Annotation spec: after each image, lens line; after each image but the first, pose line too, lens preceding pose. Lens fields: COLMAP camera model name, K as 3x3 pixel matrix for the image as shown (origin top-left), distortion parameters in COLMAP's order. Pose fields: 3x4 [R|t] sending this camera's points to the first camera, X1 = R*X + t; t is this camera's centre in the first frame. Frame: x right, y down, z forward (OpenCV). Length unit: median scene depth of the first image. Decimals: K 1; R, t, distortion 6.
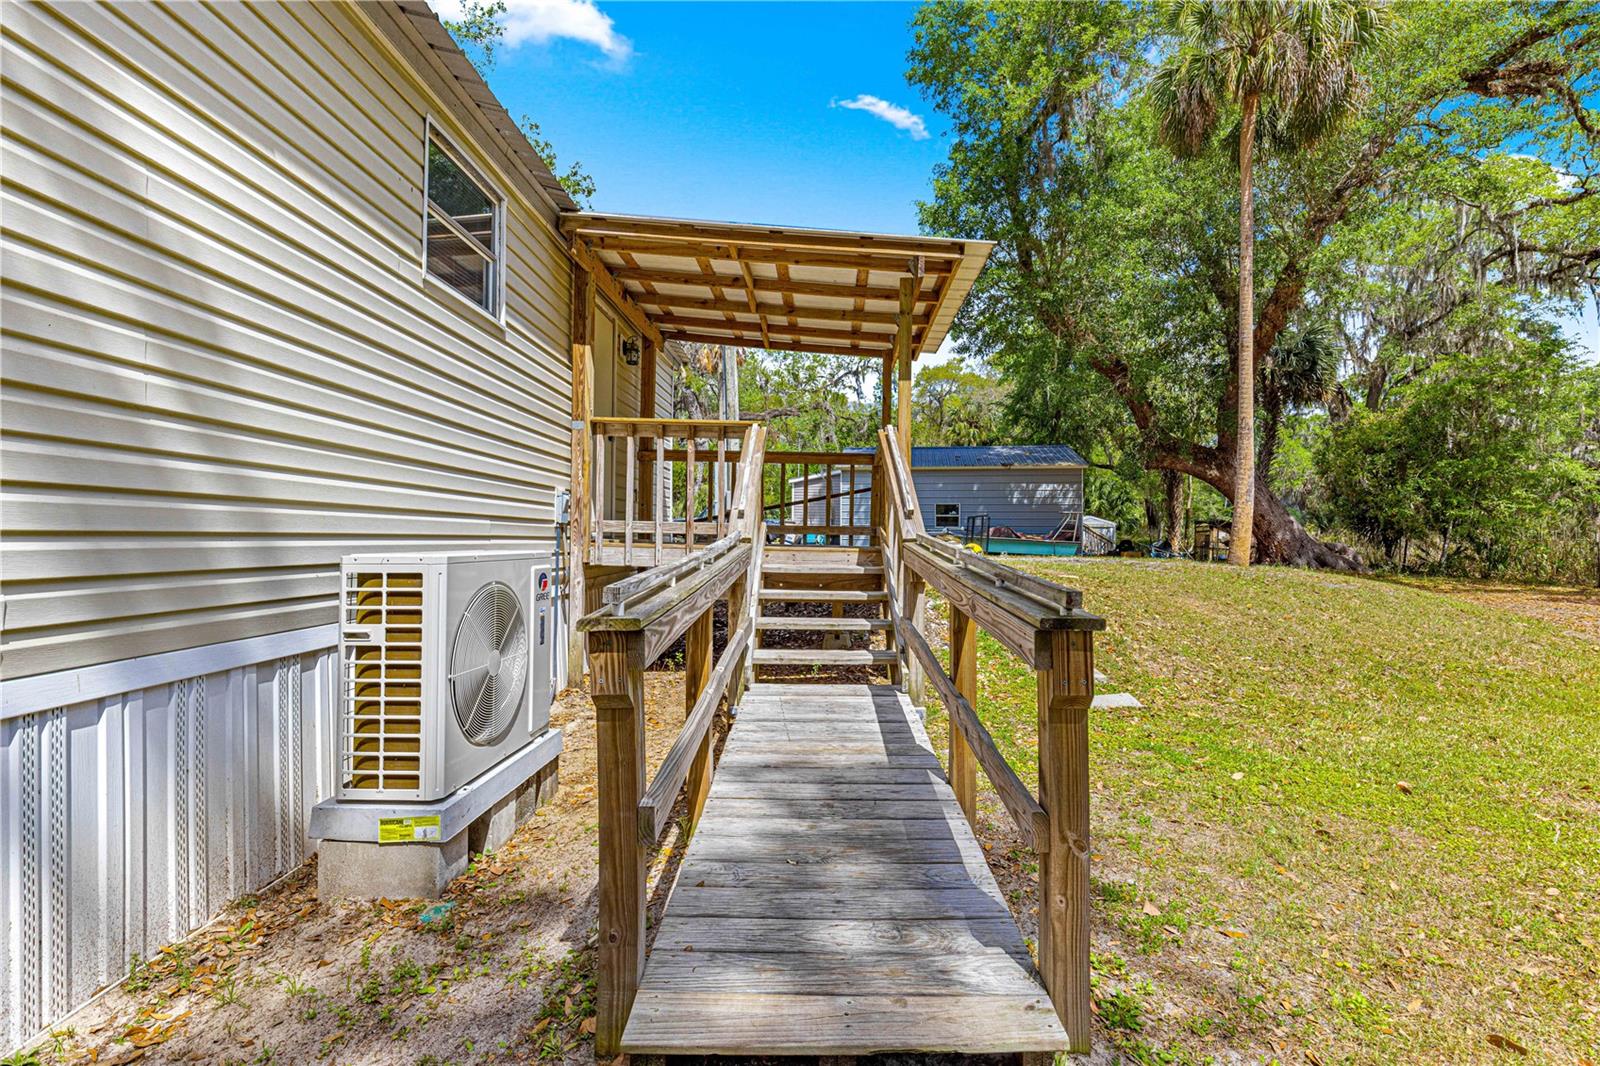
lens RADIAL K [[722.7, 0, 800.9], [0, 722.7, 535.7], [0, 0, 1]] dist [0.011893, -0.003168]
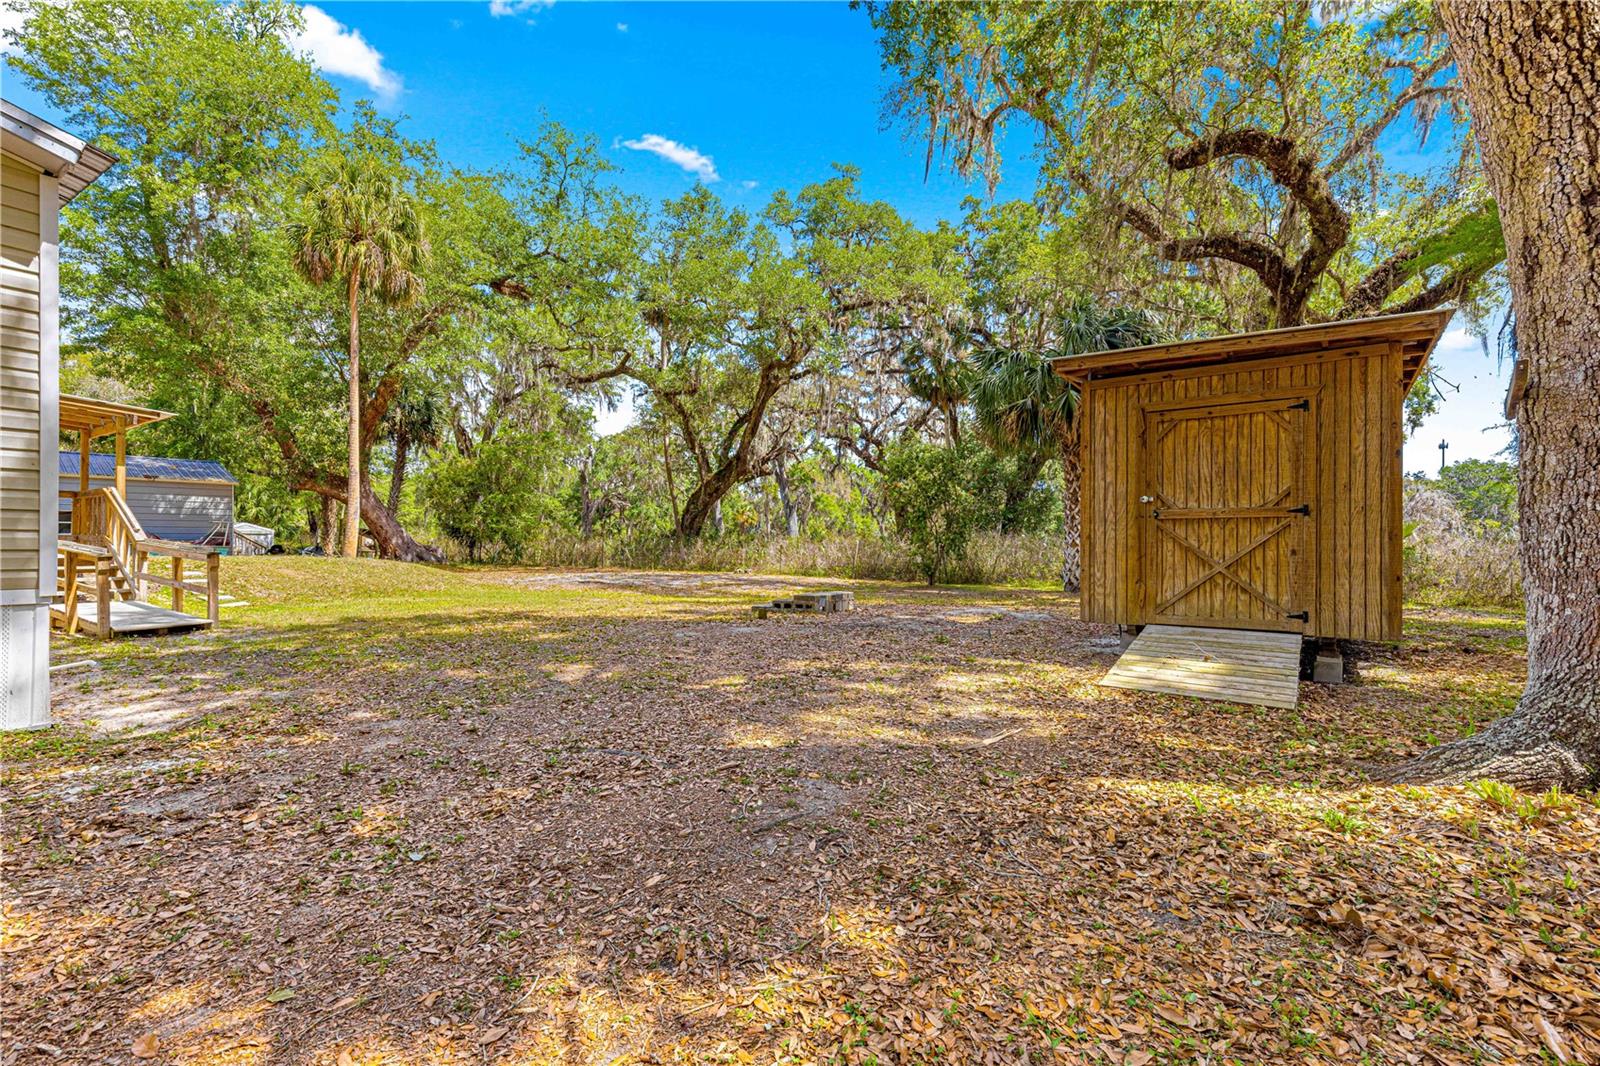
lens RADIAL K [[722.7, 0, 799.6], [0, 722.7, 536.5], [0, 0, 1]] dist [0.011893, -0.003168]
pose [[0.519229, 0.001743, 0.854633, -0.141070], [0.005122, 0.999974, -0.005151, 0.002760], [-0.854620, 0.007052, 0.519207, -0.393064]]
